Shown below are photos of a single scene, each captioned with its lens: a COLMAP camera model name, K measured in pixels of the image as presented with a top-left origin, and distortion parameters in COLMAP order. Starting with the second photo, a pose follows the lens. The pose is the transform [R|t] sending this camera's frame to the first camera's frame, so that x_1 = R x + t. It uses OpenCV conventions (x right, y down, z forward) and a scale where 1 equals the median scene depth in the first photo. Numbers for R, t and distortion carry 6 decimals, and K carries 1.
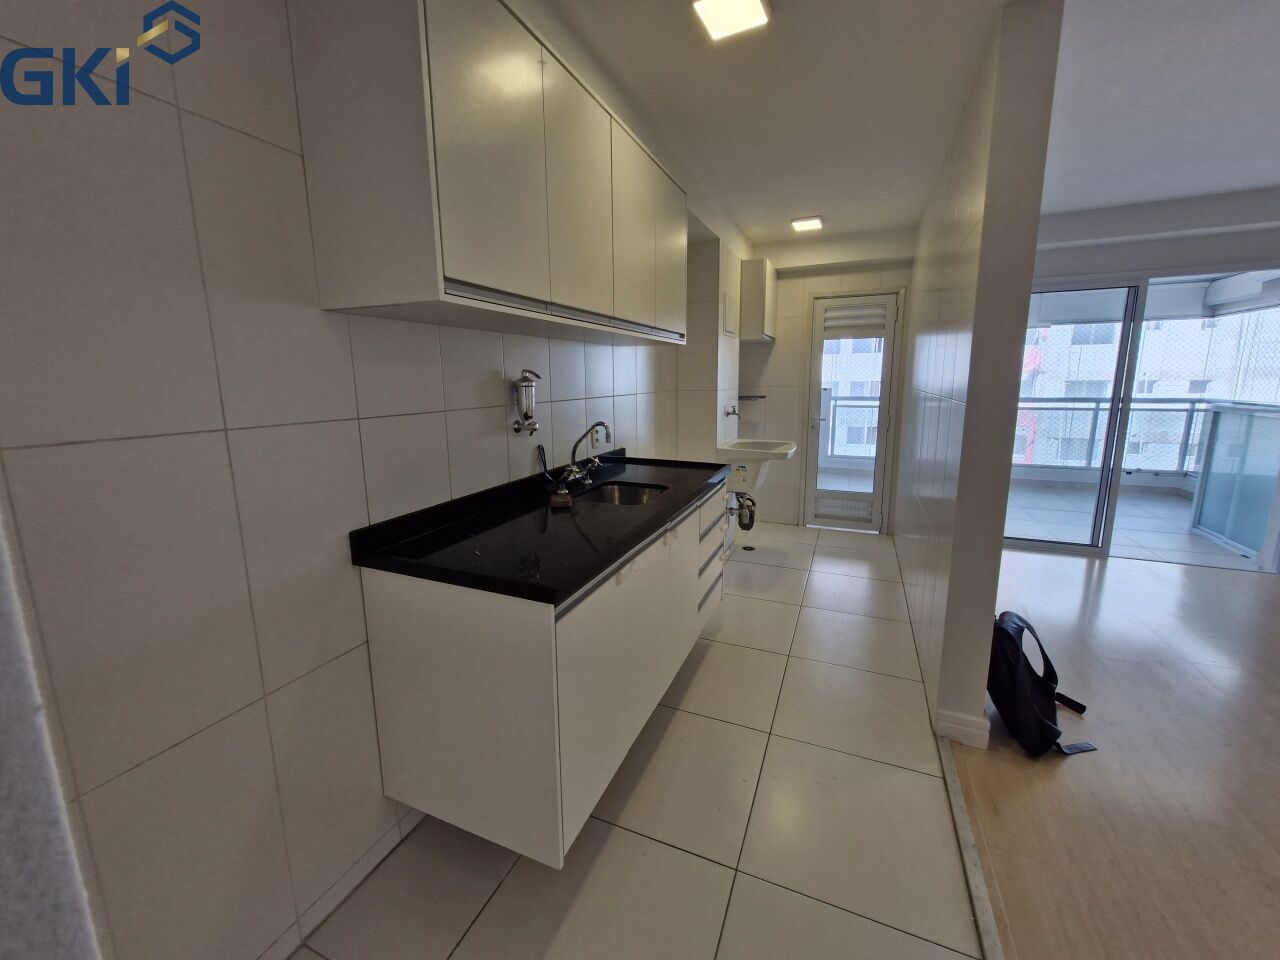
lens RADIAL K [[503.1, 0, 645.8], [0, 503.1, 459.8], [0, 0, 1]] dist [0.004952, -0.000202]
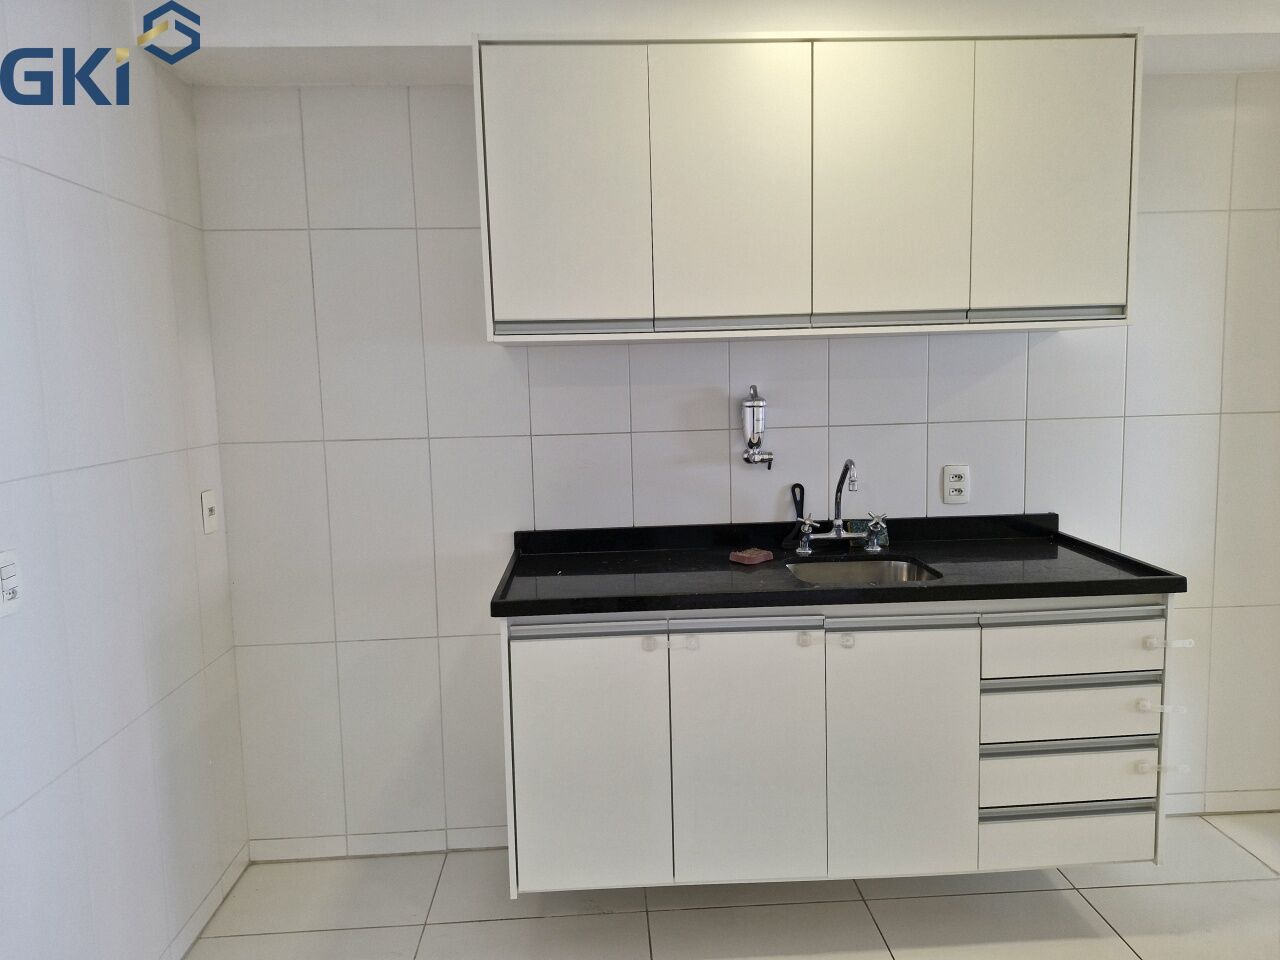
lens RADIAL K [[884.1, 0, 637.3], [0, 884.1, 471.2], [0, 0, 1]] dist [0.086647, -0.085806]
pose [[0.431112, 0.094280, -0.897359, 0.514219], [-0.124170, 0.991263, 0.044492, -0.046012], [0.893714, 0.092244, 0.439052, 0.130051]]
